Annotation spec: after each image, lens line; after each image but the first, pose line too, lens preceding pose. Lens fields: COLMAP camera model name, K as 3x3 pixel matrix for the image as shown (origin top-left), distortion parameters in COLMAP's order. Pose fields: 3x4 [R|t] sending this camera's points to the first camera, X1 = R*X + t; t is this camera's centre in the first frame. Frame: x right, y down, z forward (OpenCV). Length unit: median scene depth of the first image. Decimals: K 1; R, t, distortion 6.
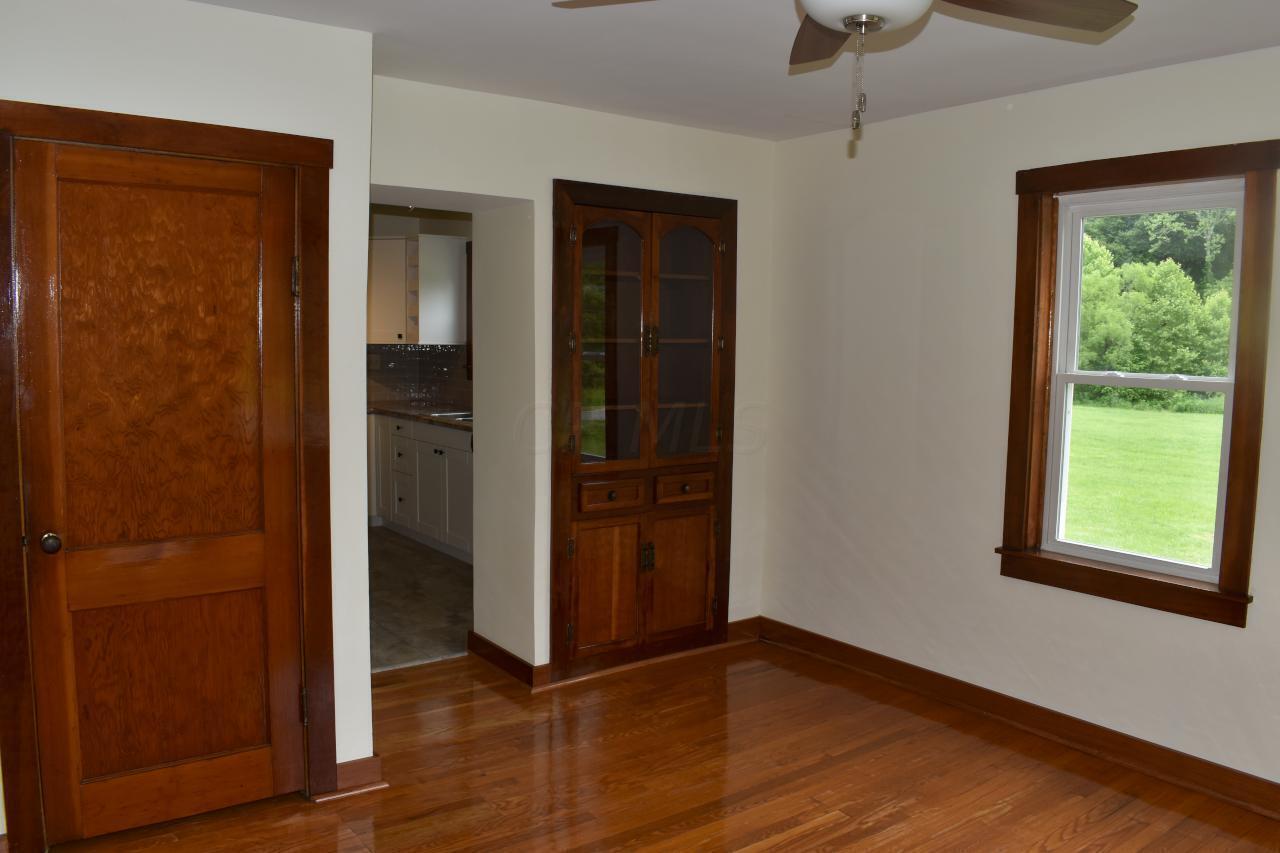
lens RADIAL K [[989.3, 0, 640.0], [0, 989.3, 426.5], [0, 0, 1]] dist [-0.092379, 0.005386]
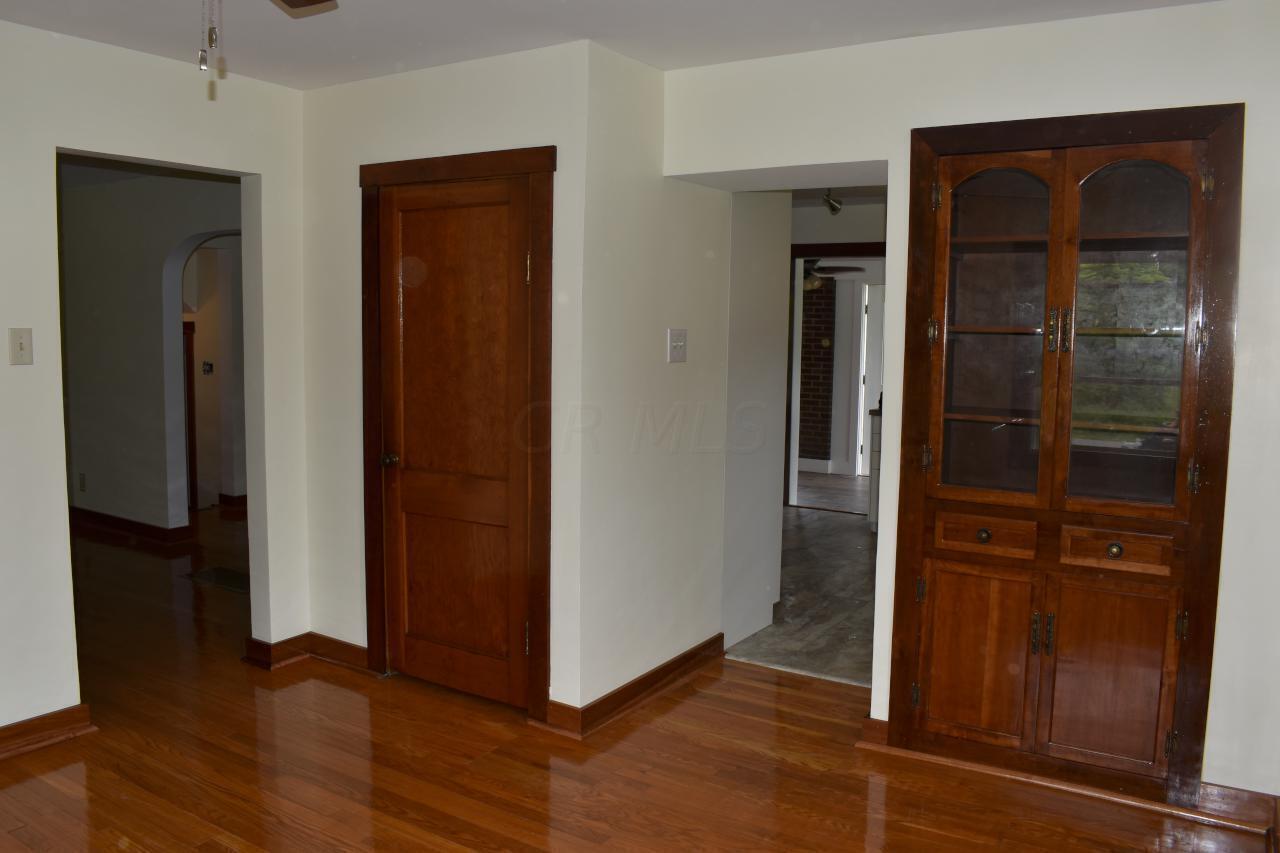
lens RADIAL K [[989.3, 0, 640.0], [0, 989.3, 426.5], [0, 0, 1]] dist [-0.092379, 0.005386]
pose [[0.370202, 0.078148, -0.925658, 0.646384], [-0.094522, 0.994452, 0.046153, -0.025690], [0.924130, 0.070409, 0.375535, 0.553467]]
